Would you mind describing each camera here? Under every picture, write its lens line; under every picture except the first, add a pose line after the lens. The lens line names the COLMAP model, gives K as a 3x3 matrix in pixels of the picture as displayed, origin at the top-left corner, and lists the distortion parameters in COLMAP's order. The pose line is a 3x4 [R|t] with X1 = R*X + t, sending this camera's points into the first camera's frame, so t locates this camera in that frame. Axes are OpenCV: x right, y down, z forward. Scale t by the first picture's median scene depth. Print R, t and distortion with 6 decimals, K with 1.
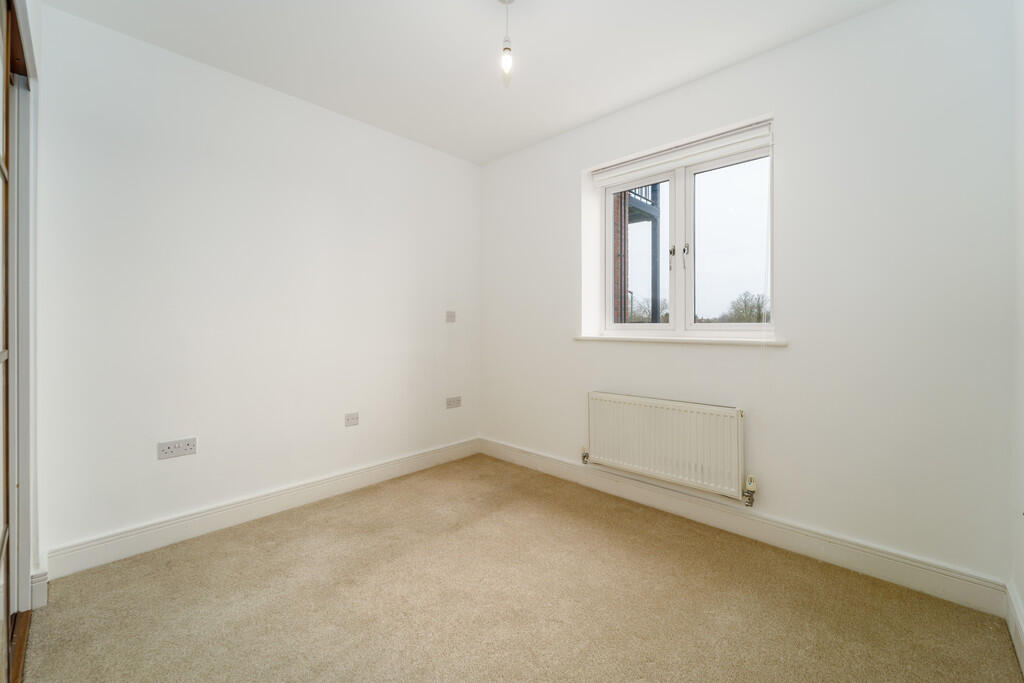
lens RADIAL K [[423.4, 0, 514.3], [0, 423.4, 324.8], [0, 0, 1]] dist [-0.000761, -0.000249]
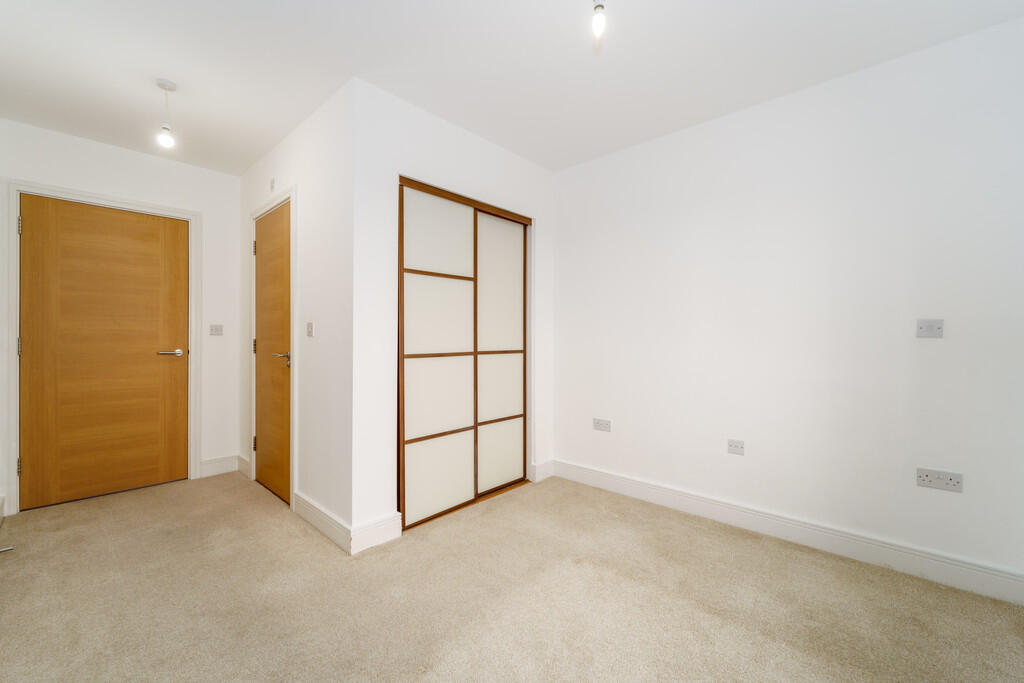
lens RADIAL K [[410.5, 0, 512.0], [0, 410.5, 341.5], [0, 0, 1]] dist [0.001024, 0.000149]
pose [[0.015347, 0.003508, -0.999876, 0.495146], [-0.005260, 0.999980, 0.003428, -0.000741], [0.999868, 0.005207, 0.015365, 0.529447]]
